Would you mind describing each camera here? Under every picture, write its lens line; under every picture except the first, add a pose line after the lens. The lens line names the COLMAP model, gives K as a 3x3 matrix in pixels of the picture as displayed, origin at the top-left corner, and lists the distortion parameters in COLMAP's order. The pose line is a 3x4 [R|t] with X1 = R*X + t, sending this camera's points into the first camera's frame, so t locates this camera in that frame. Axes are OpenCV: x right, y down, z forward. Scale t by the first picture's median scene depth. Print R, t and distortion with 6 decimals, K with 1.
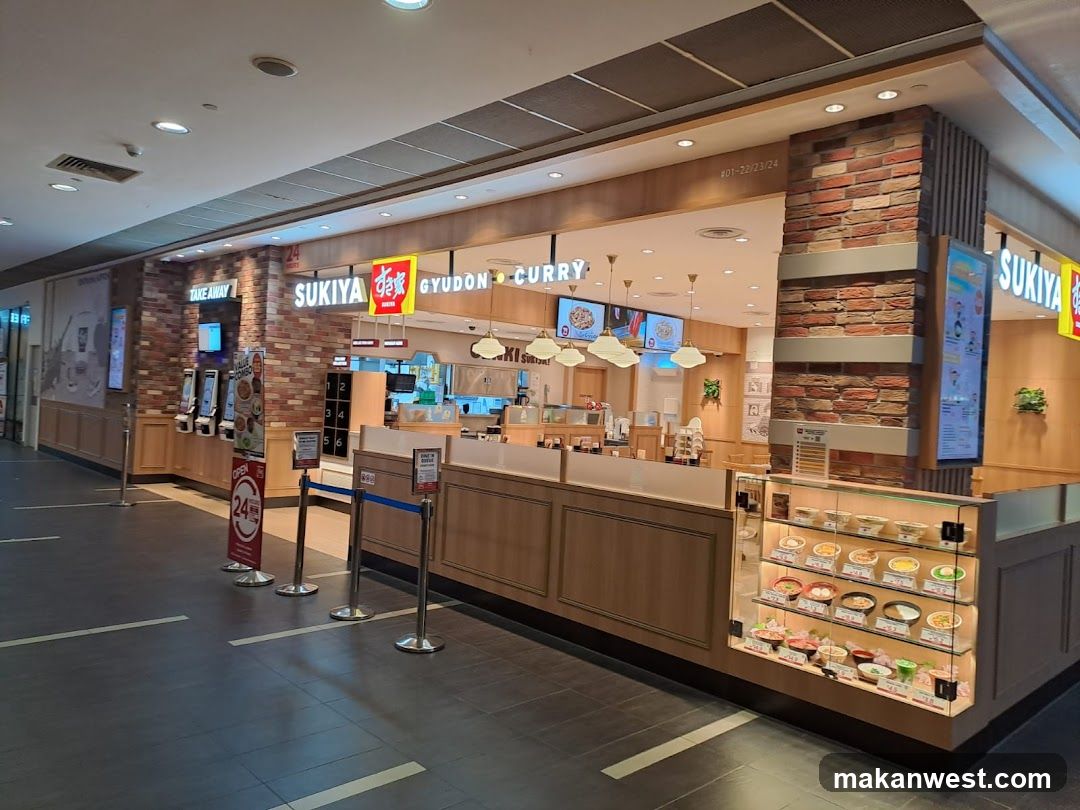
lens RADIAL K [[803.7, 0, 534.6], [0, 803.7, 397.7], [0, 0, 1]] dist [0.042621, -0.006766]
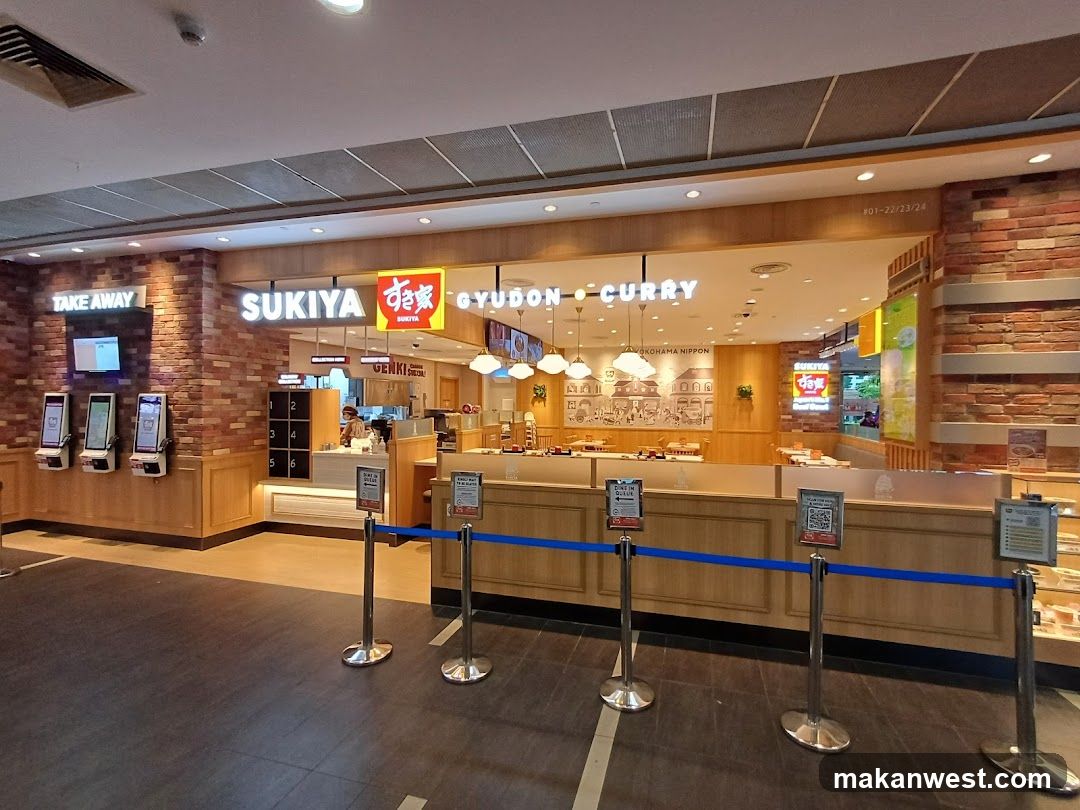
lens RADIAL K [[502.0, 0, 562.5], [0, 502.0, 407.4], [0, 0, 1]] dist [-0.009100, 0.001848]
pose [[0.854626, -0.054398, 0.516387, -0.295005], [0.039304, 0.998421, 0.040128, -0.024815], [-0.517755, -0.013999, 0.855415, 0.349991]]
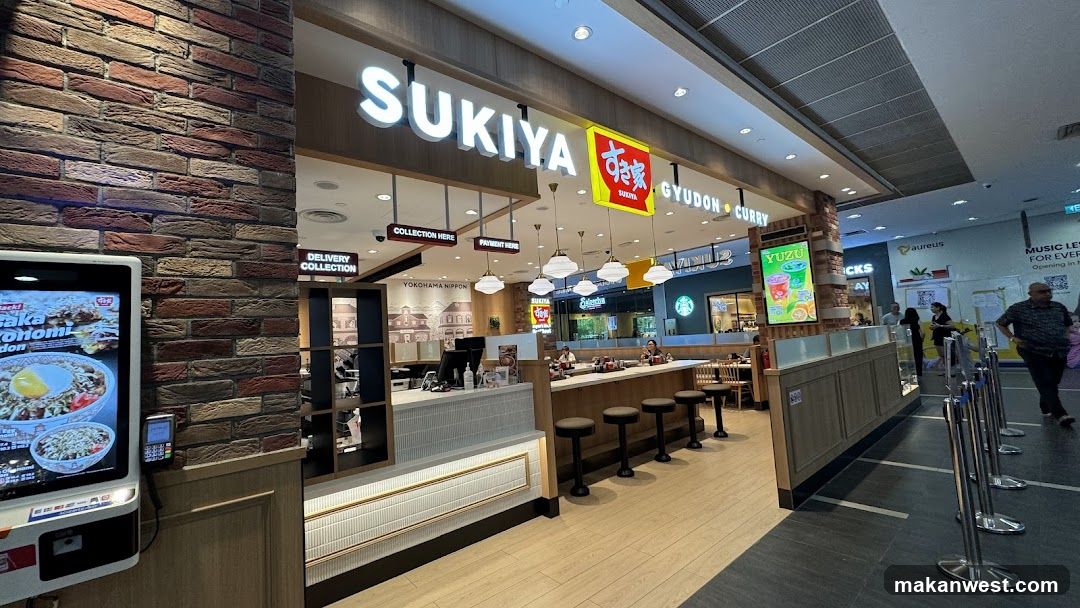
lens RADIAL K [[429.8, 0, 539.4], [0, 429.8, 303.3], [0, 0, 1]] dist [0.001000, 0.000152]
pose [[0.061586, 0.023793, 0.997818, -0.519144], [0.071253, 0.997060, -0.028172, -0.006851], [-0.995555, 0.072833, 0.059709, 0.934915]]
